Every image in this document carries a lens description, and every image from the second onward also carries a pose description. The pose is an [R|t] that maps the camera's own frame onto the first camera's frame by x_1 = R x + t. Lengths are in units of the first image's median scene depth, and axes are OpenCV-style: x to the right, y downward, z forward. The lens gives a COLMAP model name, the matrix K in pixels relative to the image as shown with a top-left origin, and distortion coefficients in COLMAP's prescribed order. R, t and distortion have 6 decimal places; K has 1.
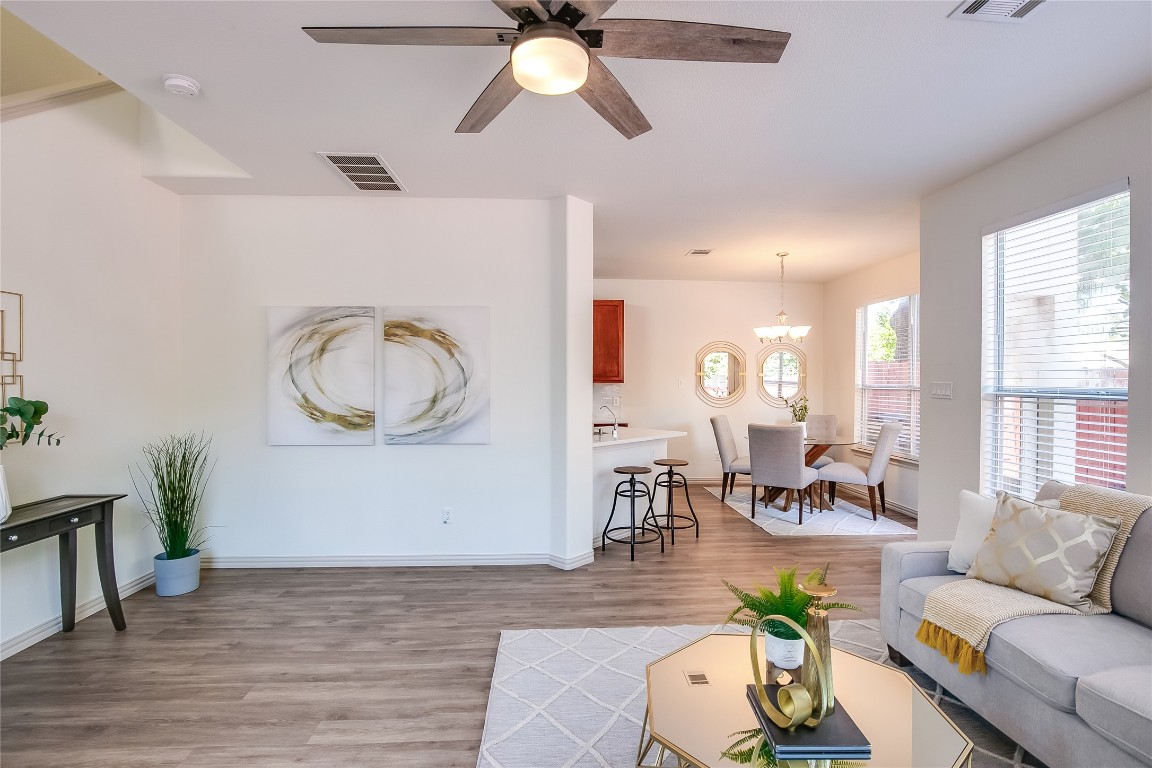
lens RADIAL K [[545.1, 0, 580.8], [0, 545.1, 385.6], [0, 0, 1]] dist [-0.031368, 0.000349]
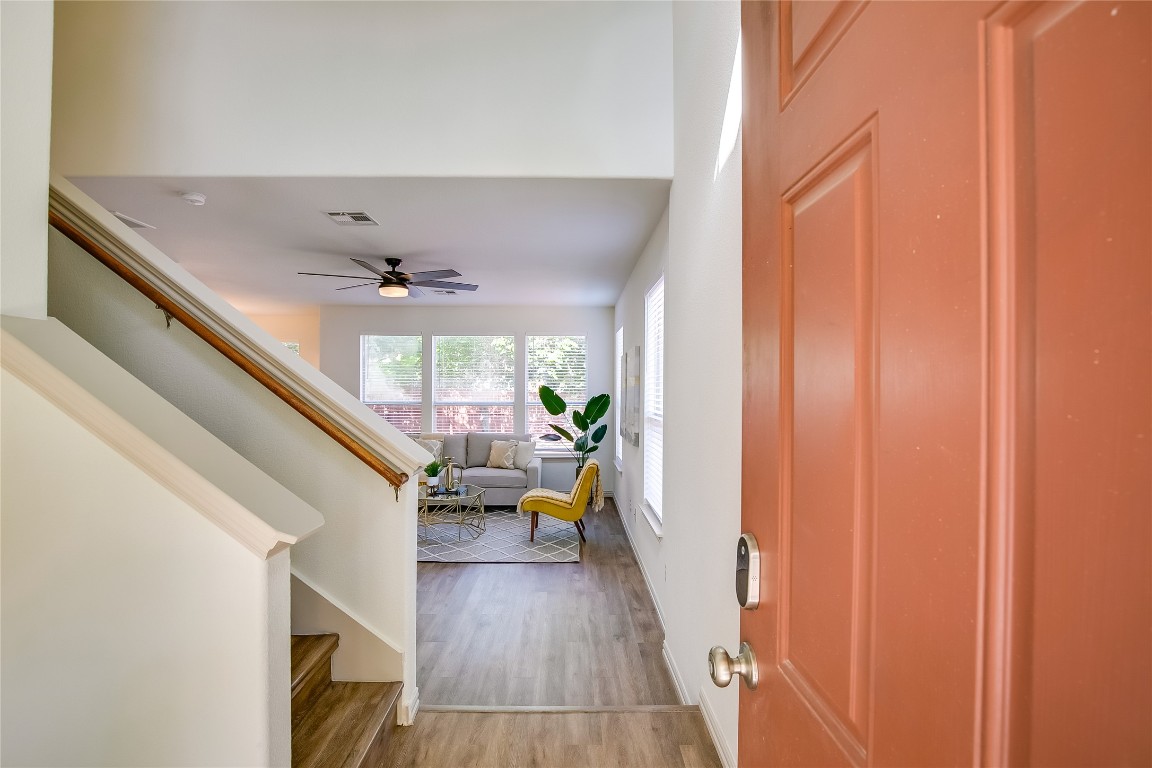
lens RADIAL K [[534.8, 0, 574.8], [0, 534.8, 390.3], [0, 0, 1]] dist [-0.036418, 0.007157]
pose [[0.059884, -0.004178, 0.998197, -1.240307], [0.006025, 0.999975, 0.003824, -0.039847], [-0.998187, 0.005785, 0.059908, -0.042272]]
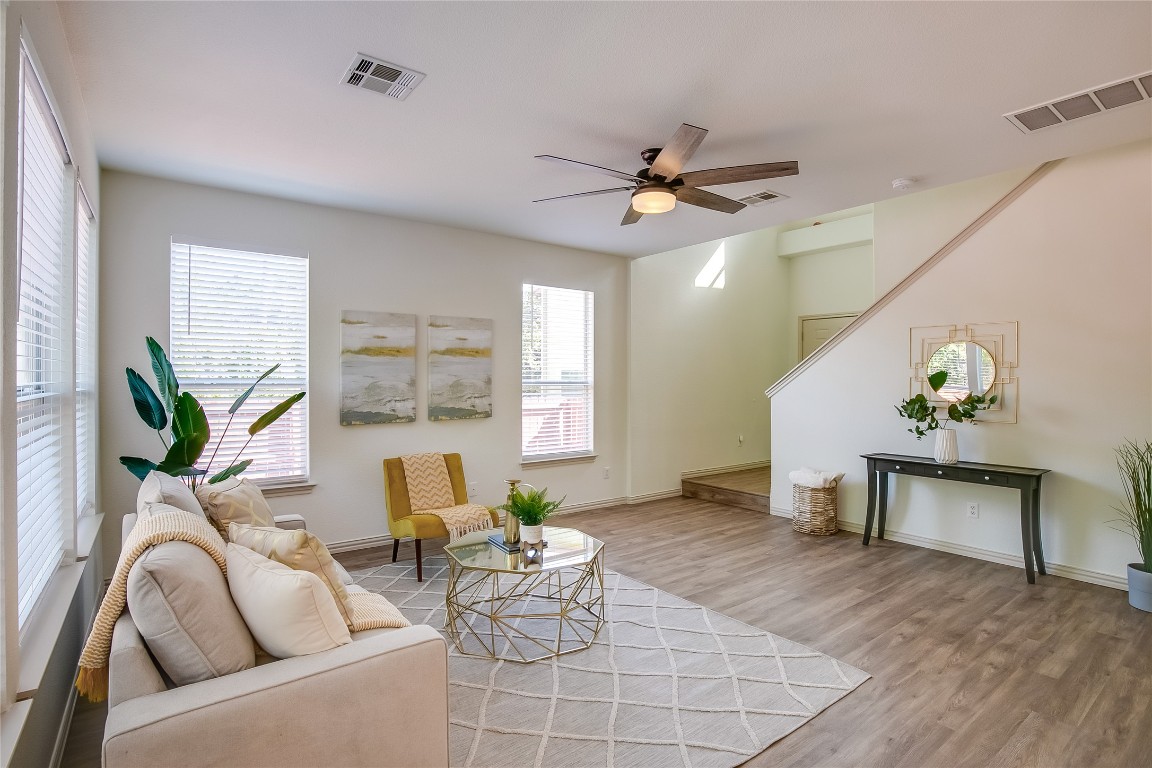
lens RADIAL K [[563.7, 0, 566.8], [0, 563.7, 380.2], [0, 0, 1]] dist [-0.039941, 0.000794]
pose [[-0.842094, -0.004126, -0.539315, 0.534134], [-0.010546, 0.999906, 0.008816, -0.007028], [0.539227, 0.013111, -0.842058, 1.091153]]
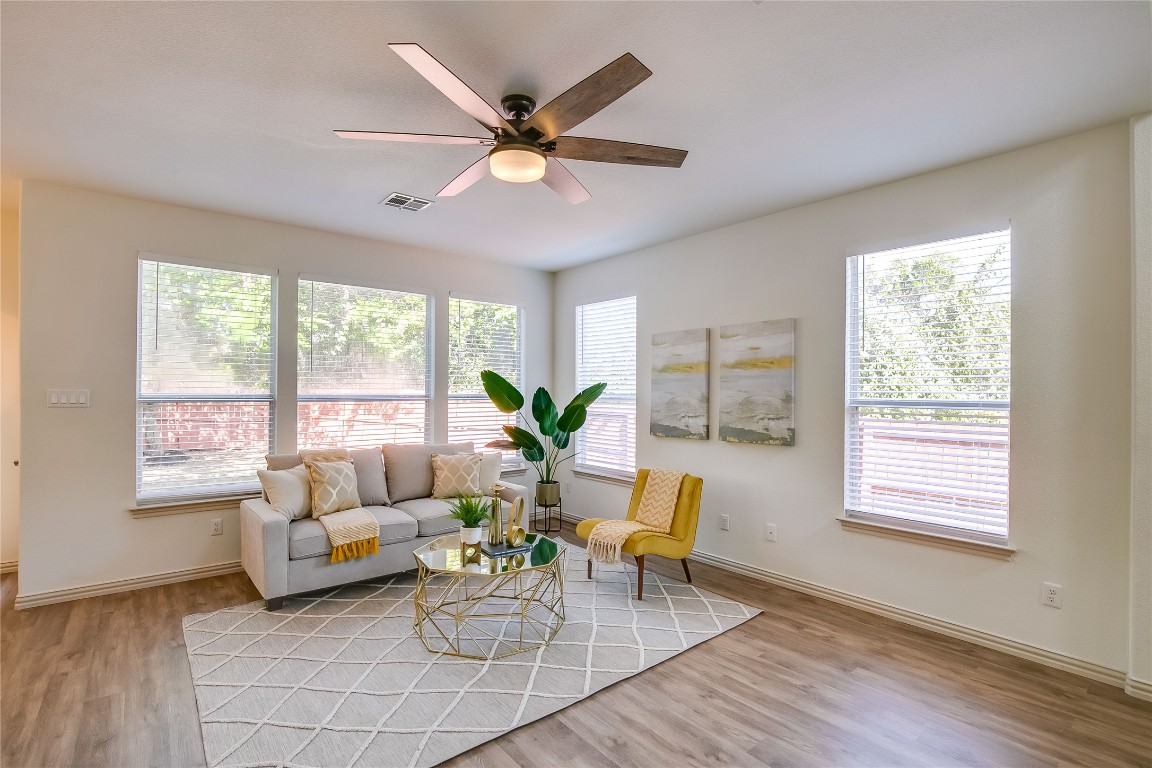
lens RADIAL K [[534.8, 0, 574.8], [0, 534.8, 390.3], [0, 0, 1]] dist [-0.036418, 0.007157]
pose [[-0.583807, -0.008295, 0.811850, -0.568031], [-0.001938, 0.999959, 0.008824, -0.014783], [-0.811890, 0.003578, -0.583799, 0.762956]]
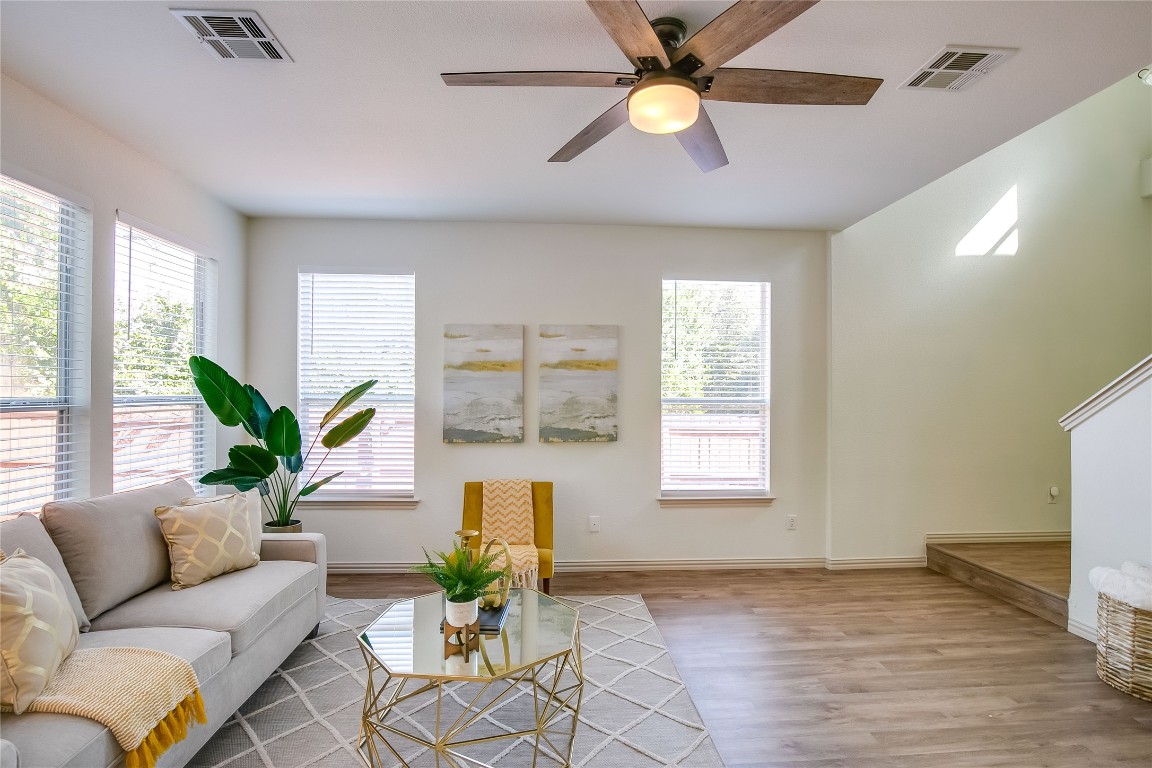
lens RADIAL K [[534.8, 0, 574.8], [0, 534.8, 390.3], [0, 0, 1]] dist [-0.036418, 0.007157]
pose [[-0.999924, -0.011004, 0.005570, 0.053190], [-0.010981, 0.999931, 0.004163, -0.011179], [-0.005616, 0.004101, -0.999976, 0.944302]]
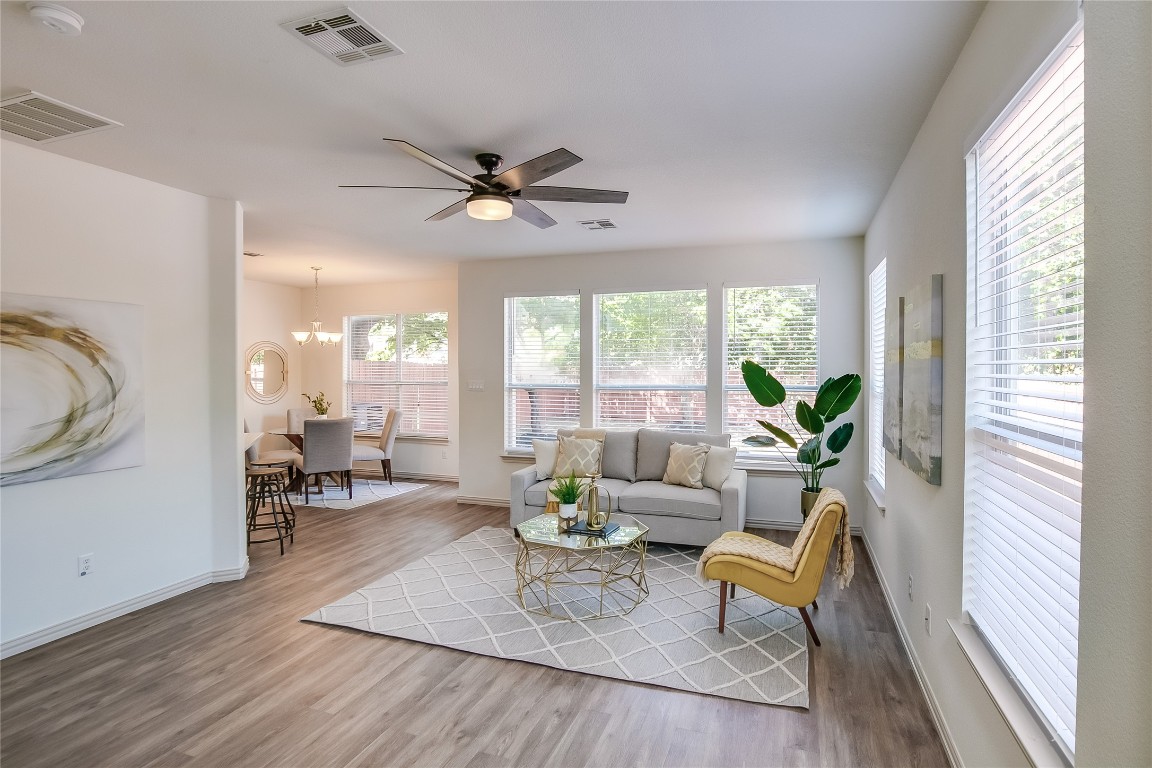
lens RADIAL K [[565.1, 0, 611.8], [0, 565.1, 375.7], [0, 0, 1]] dist [-0.027817, 0.000285]
pose [[0.368679, -0.016362, 0.929413, -0.714707], [0.011138, 0.999851, 0.013183, -0.037650], [-0.929490, 0.005491, 0.368807, -0.006523]]
